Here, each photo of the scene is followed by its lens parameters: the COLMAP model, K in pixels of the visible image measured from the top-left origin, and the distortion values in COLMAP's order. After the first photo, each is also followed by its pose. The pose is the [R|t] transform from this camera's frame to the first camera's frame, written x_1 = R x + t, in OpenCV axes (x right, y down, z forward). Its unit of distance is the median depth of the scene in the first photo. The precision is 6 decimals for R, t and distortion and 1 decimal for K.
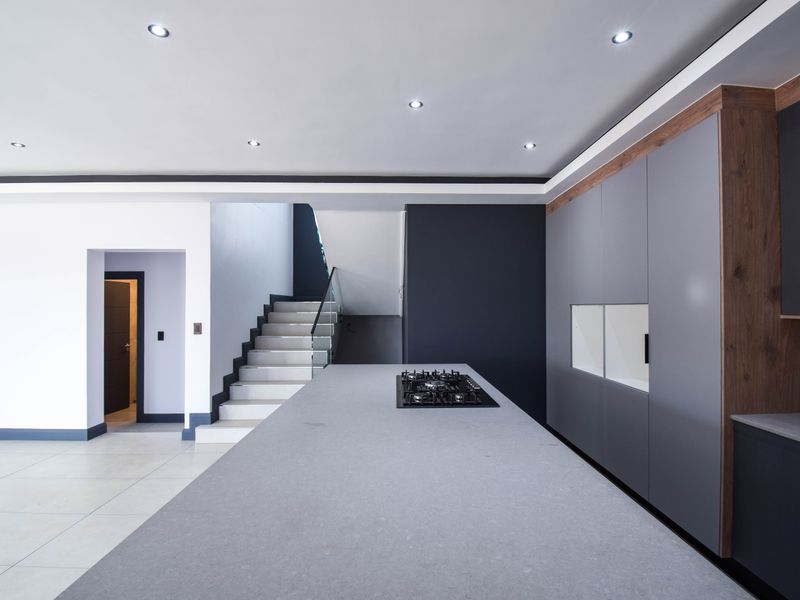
lens RADIAL K [[406.8, 0, 405.7], [0, 406.8, 306.1], [0, 0, 1]] dist [0.002759, -0.013638]
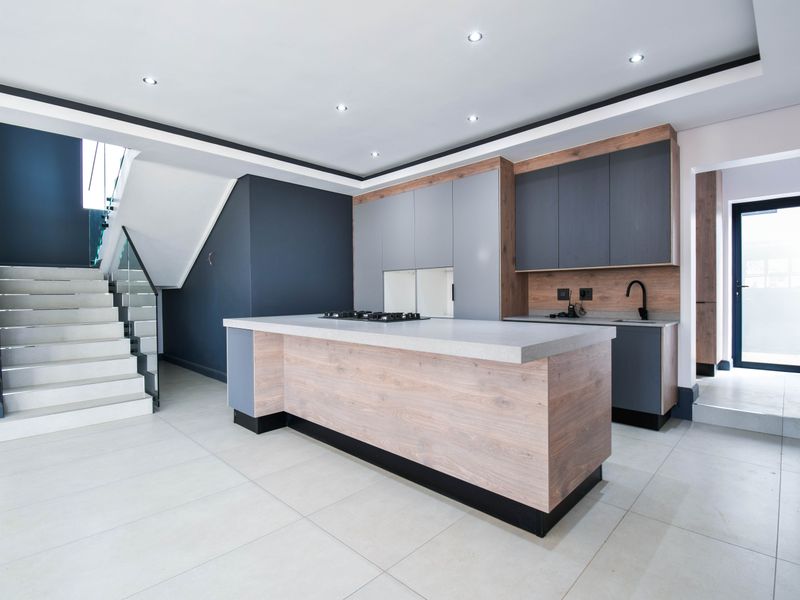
lens RADIAL K [[406.8, 0, 400.6], [0, 406.8, 300.3], [0, 0, 1]] dist [0.002759, -0.013638]
pose [[0.694412, -0.009424, 0.719516, -0.810175], [0.006184, 0.999955, 0.007129, 0.124380], [-0.719551, -0.000501, 0.694439, -0.045122]]
